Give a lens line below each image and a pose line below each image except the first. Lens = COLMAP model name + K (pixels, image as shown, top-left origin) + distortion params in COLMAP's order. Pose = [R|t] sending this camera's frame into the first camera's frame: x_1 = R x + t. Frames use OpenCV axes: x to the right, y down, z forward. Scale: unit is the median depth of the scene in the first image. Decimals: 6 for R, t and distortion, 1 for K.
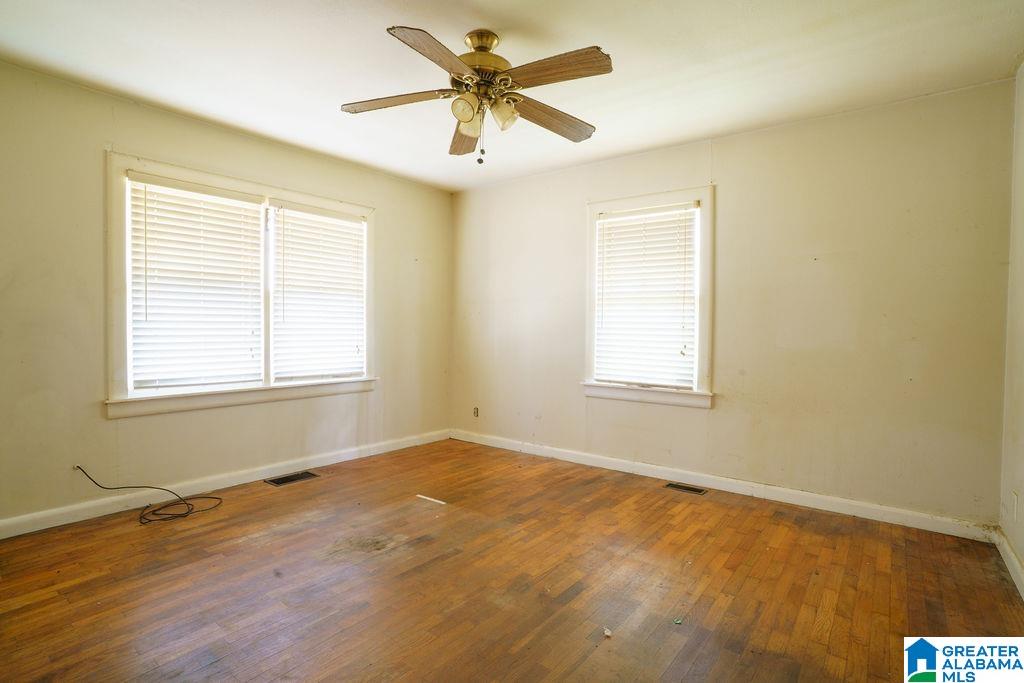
lens RADIAL K [[499.4, 0, 512.4], [0, 499.4, 339.9], [0, 0, 1]] dist [-0.048105, 0.001640]
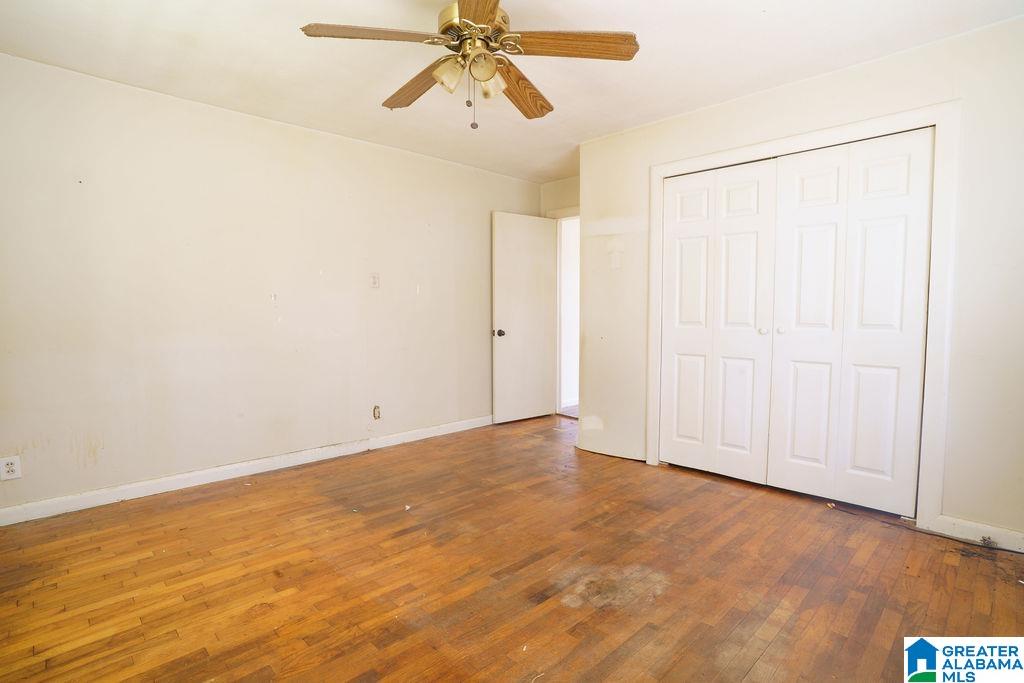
lens RADIAL K [[499.4, 0, 511.5], [0, 499.4, 342.3], [0, 0, 1]] dist [-0.048105, 0.001640]
pose [[-0.990311, -0.016950, 0.137825, -0.228576], [-0.004946, 0.996198, 0.086976, -0.043029], [-0.138776, 0.085451, -0.986630, 1.672829]]
